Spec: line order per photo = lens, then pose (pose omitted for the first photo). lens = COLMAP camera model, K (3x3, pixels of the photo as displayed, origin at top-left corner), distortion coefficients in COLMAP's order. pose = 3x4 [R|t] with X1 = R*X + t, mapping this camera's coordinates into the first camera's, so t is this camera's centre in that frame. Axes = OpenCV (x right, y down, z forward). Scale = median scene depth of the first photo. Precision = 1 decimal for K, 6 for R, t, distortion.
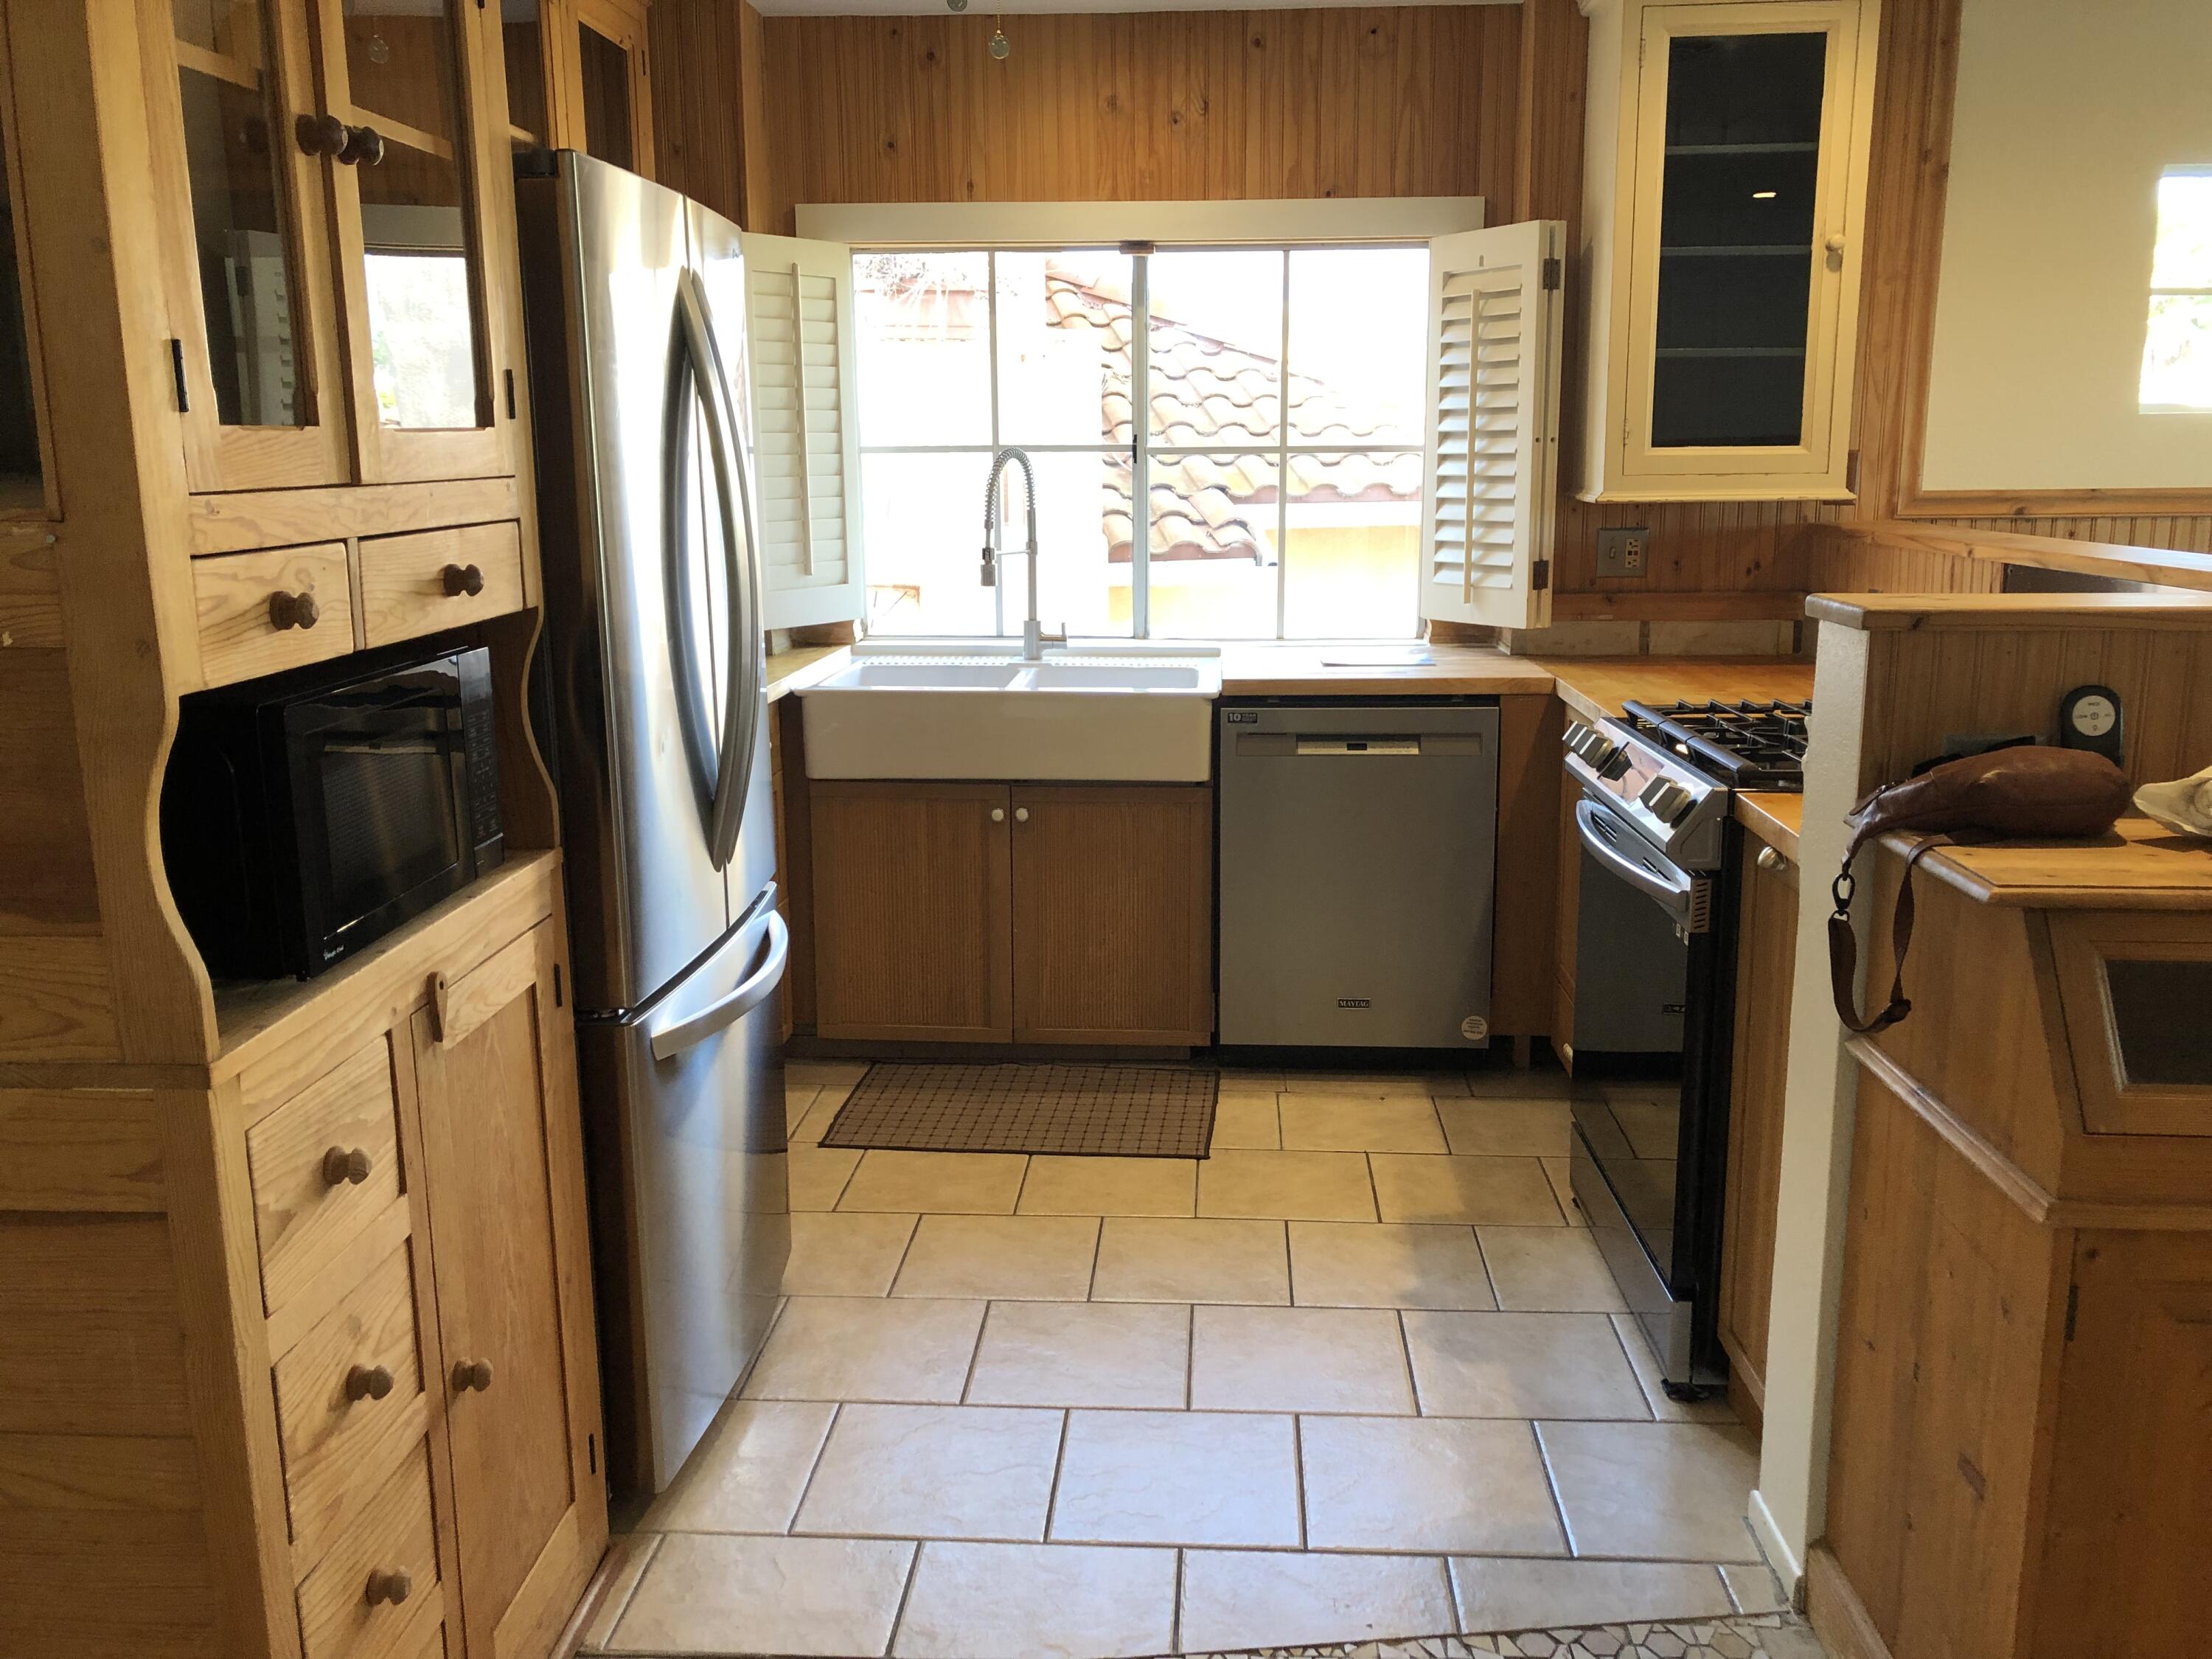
lens RADIAL K [[1880.9, 0, 1106.0], [0, 1880.9, 829.5], [0, 0, 1]] dist [-0.000361, -0.000841]
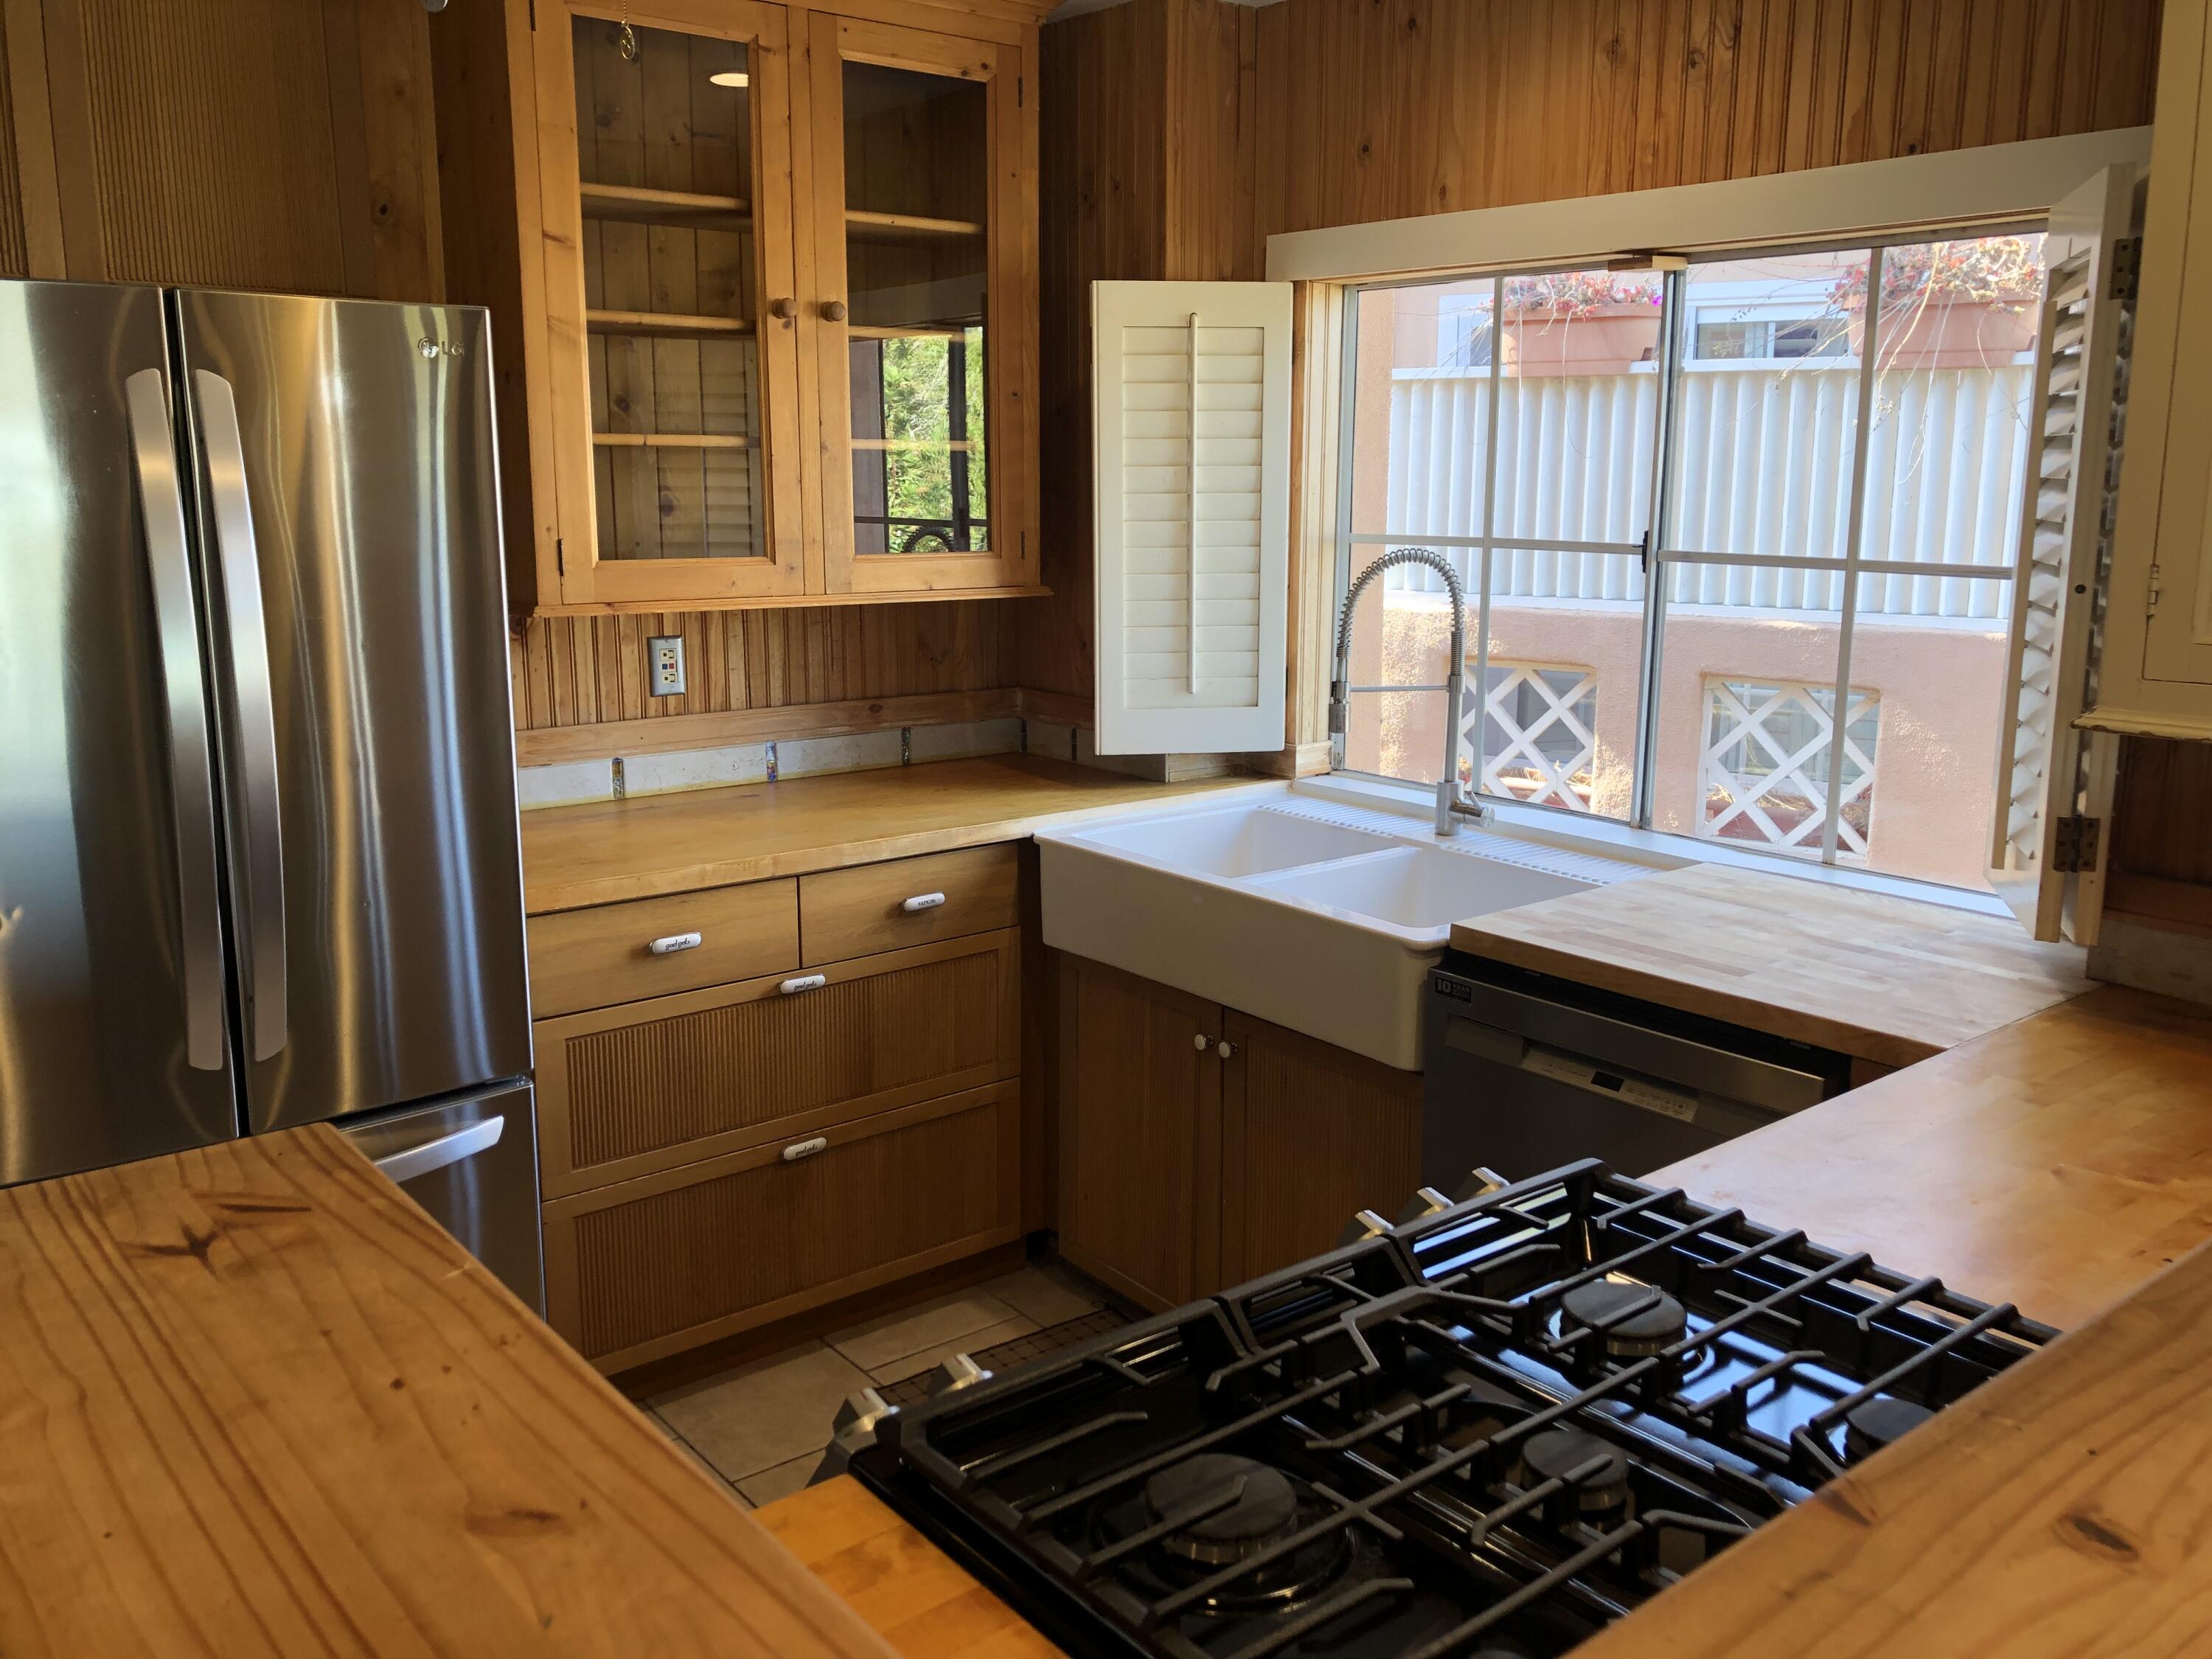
lens RADIAL K [[1808.9, 0, 1106.0], [0, 1808.9, 829.5], [0, 0, 1]] dist [0.004529, -0.002981]
pose [[0.679889, 0.156242, -0.716477, 0.390248], [-0.152489, 0.985804, 0.070273, -0.126549], [0.717285, 0.061477, 0.694062, 0.431821]]
